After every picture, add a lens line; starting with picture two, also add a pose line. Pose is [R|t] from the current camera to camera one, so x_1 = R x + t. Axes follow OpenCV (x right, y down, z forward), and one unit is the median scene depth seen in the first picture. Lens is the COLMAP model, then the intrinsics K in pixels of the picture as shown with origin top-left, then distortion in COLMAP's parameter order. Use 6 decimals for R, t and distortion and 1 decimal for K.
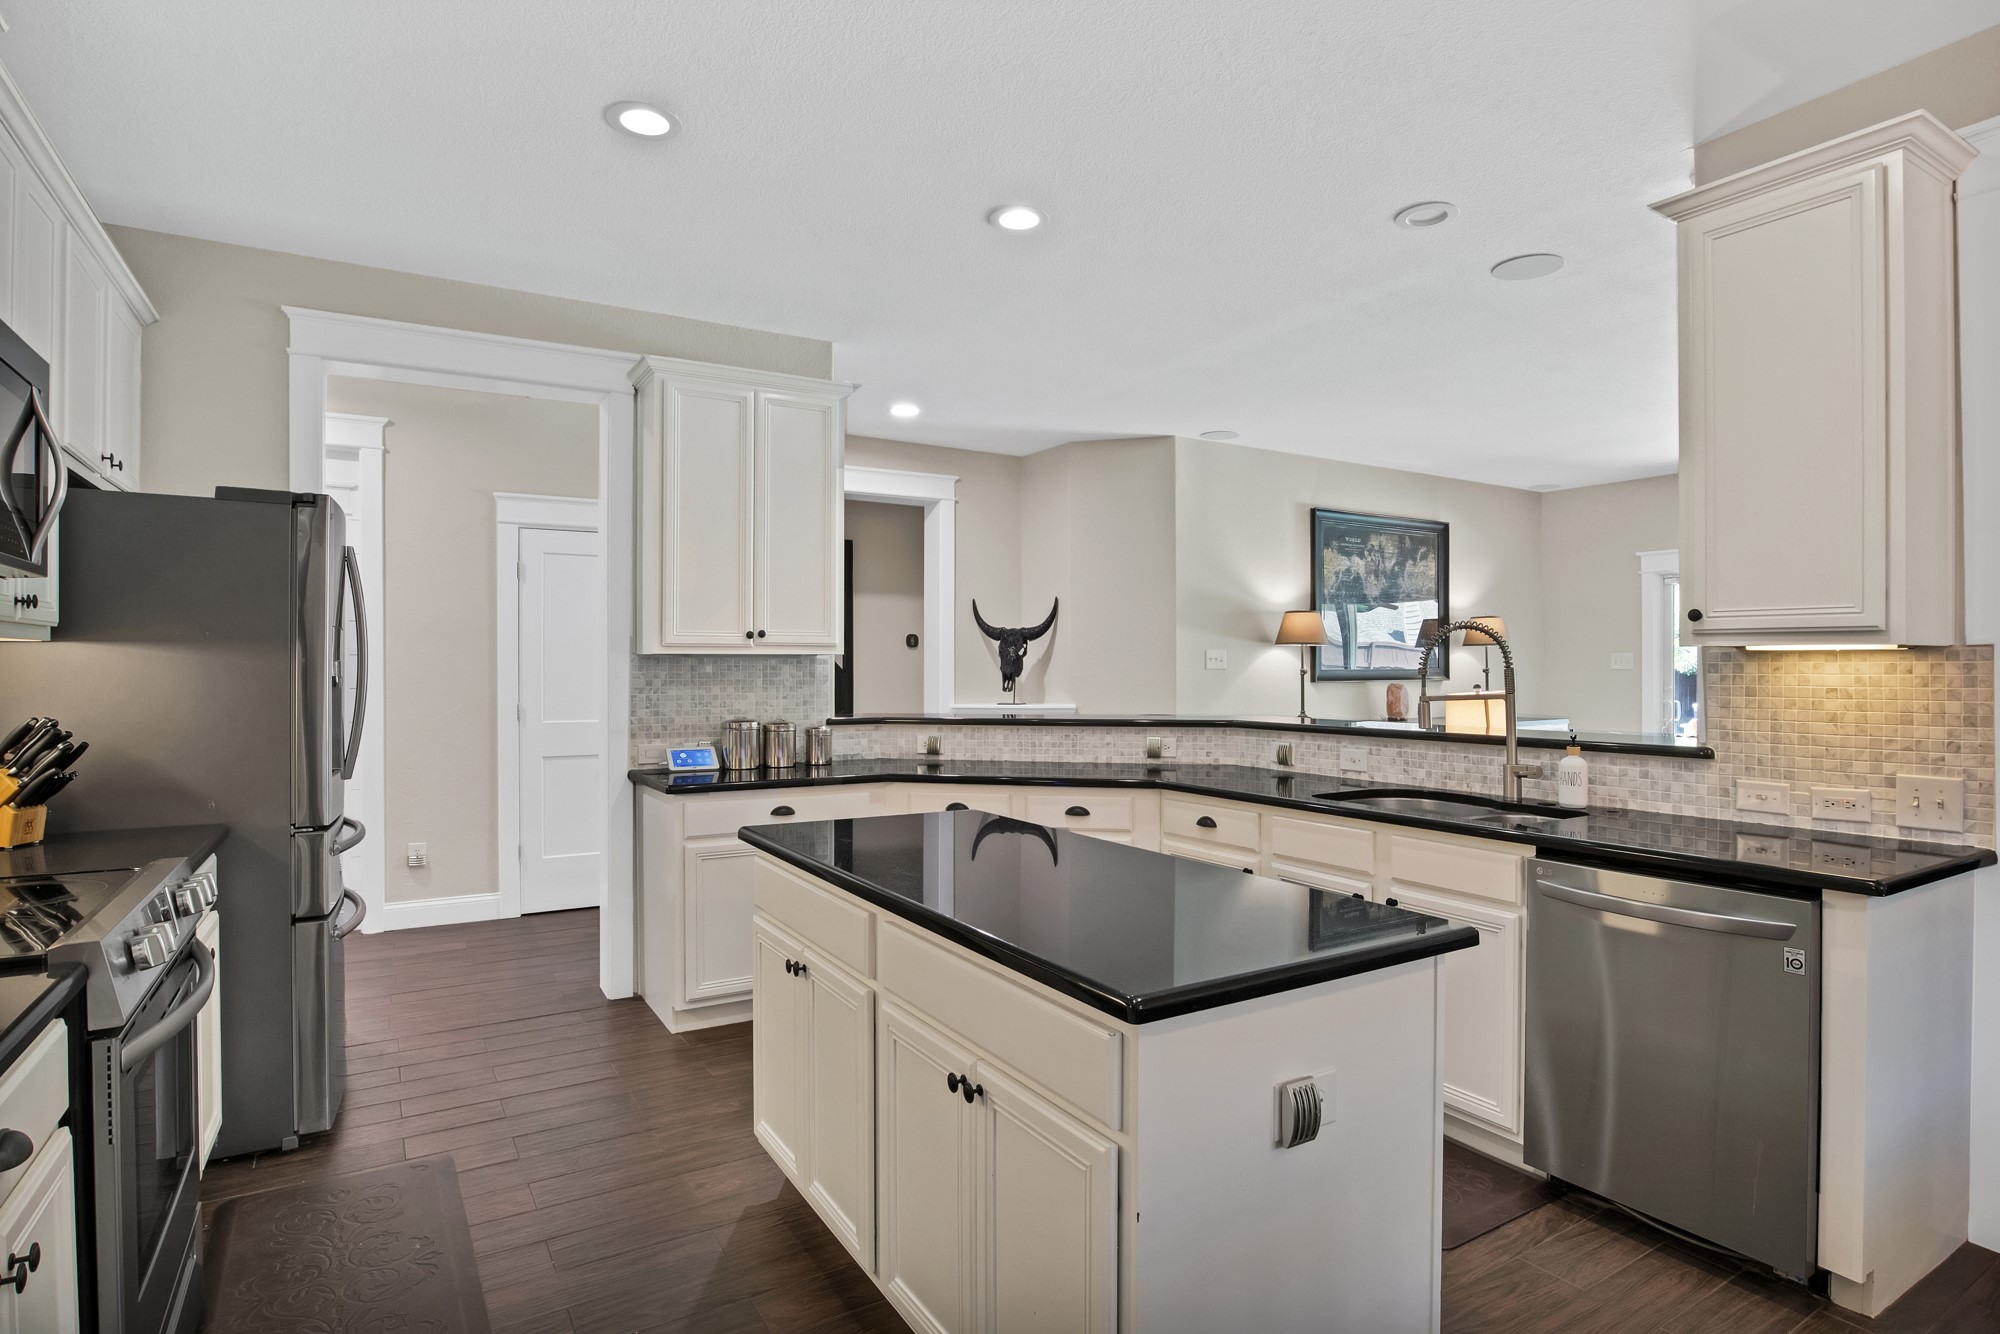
lens RADIAL K [[1041.0, 0, 1007.8], [0, 1041.0, 667.3], [0, 0, 1]] dist [-0.038519, 0.009424]
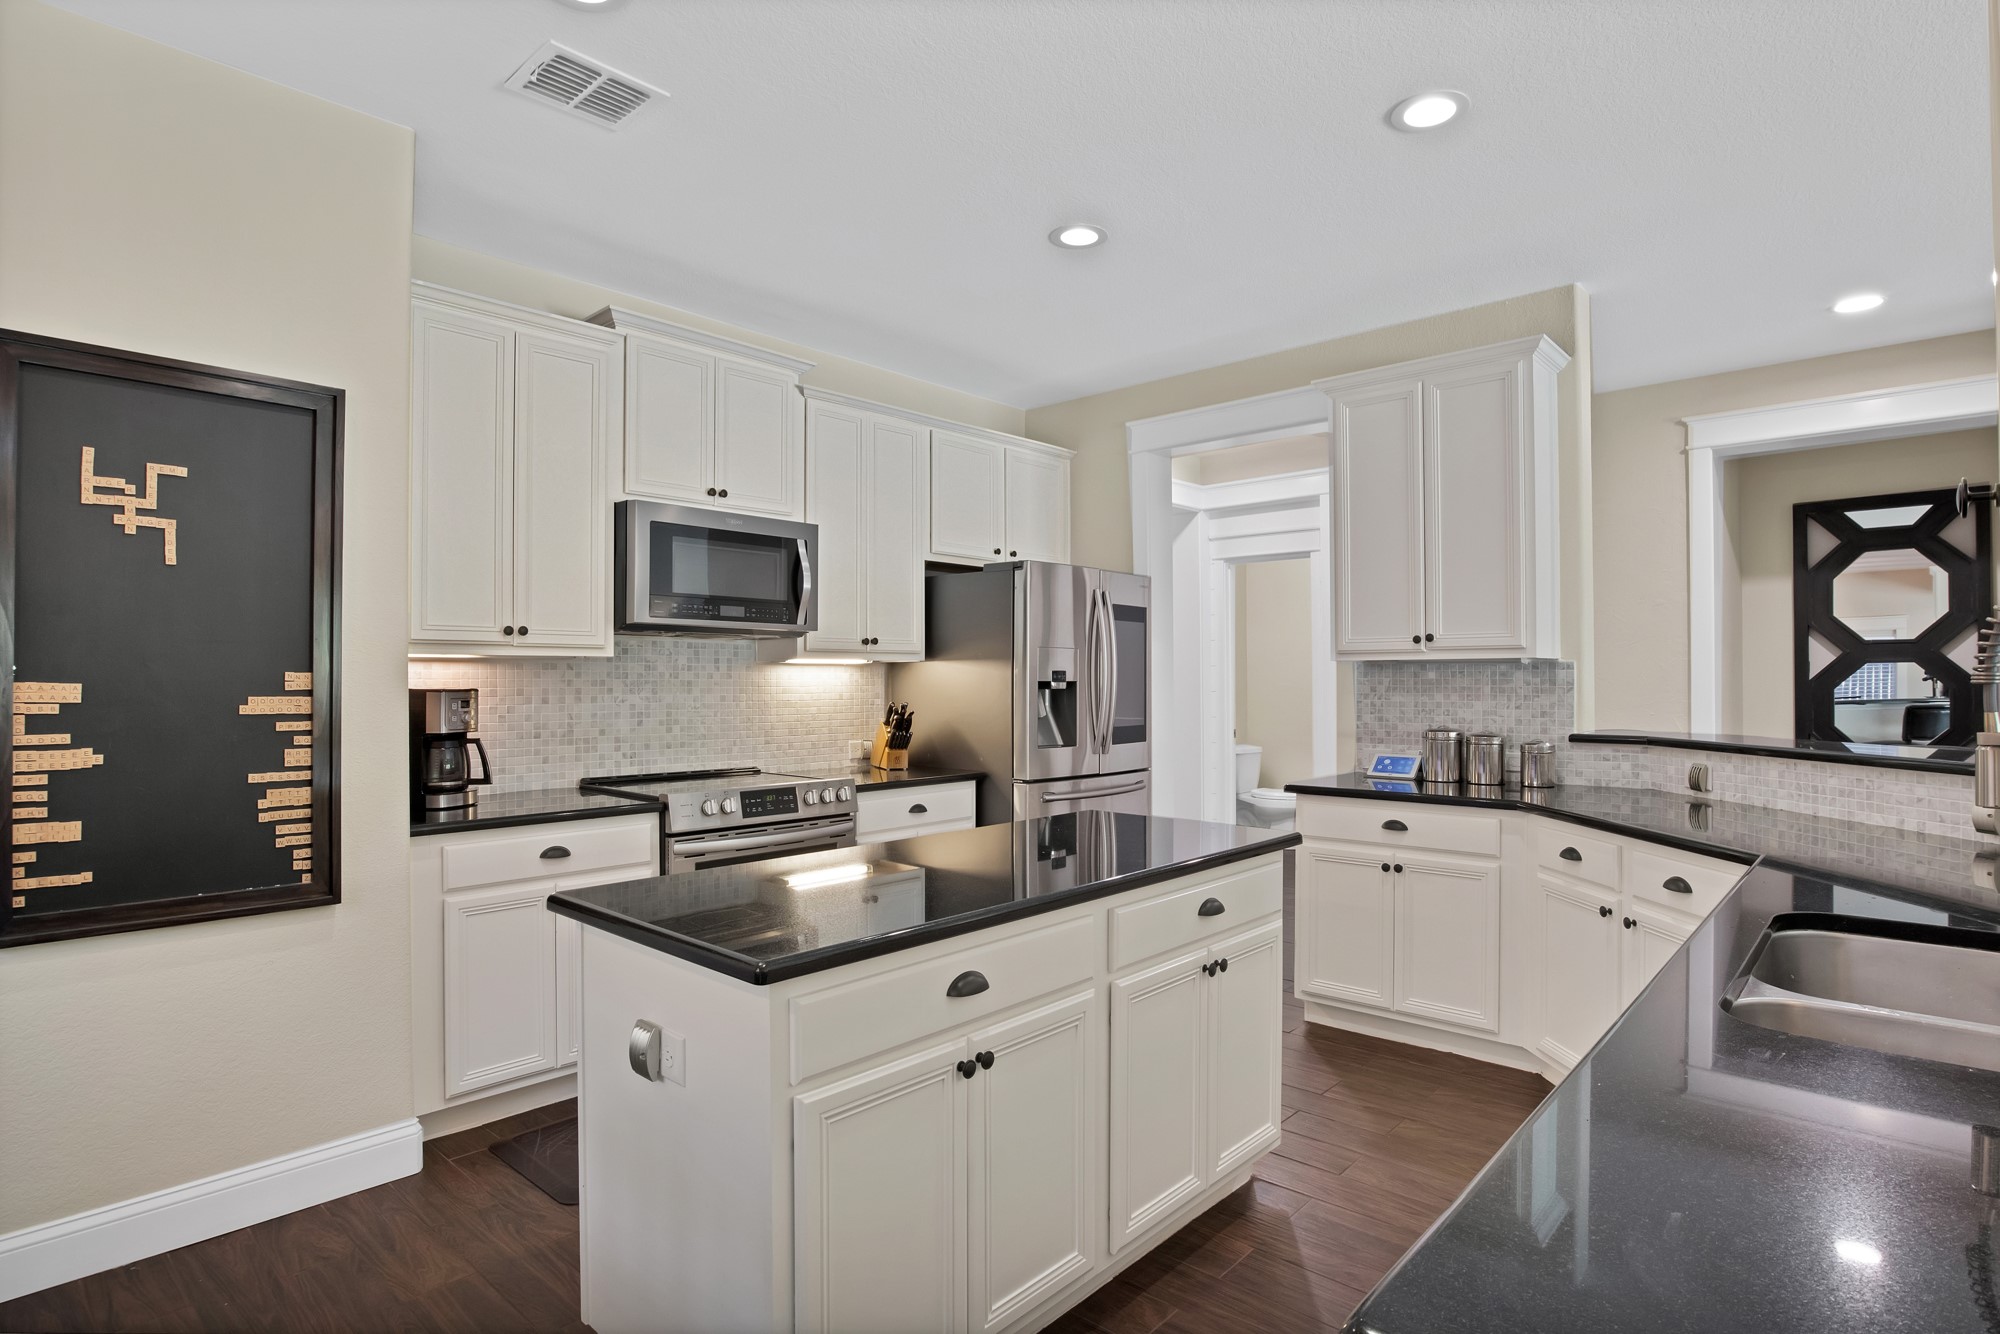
lens RADIAL K [[1041.0, 0, 1020.8], [0, 1041.0, 667.3], [0, 0, 1]] dist [-0.038519, 0.009424]
pose [[0.290745, -0.009891, -0.956749, 0.527235], [0.003666, 0.999951, -0.009224, 0.001697], [0.956794, -0.000826, 0.290767, 0.358634]]
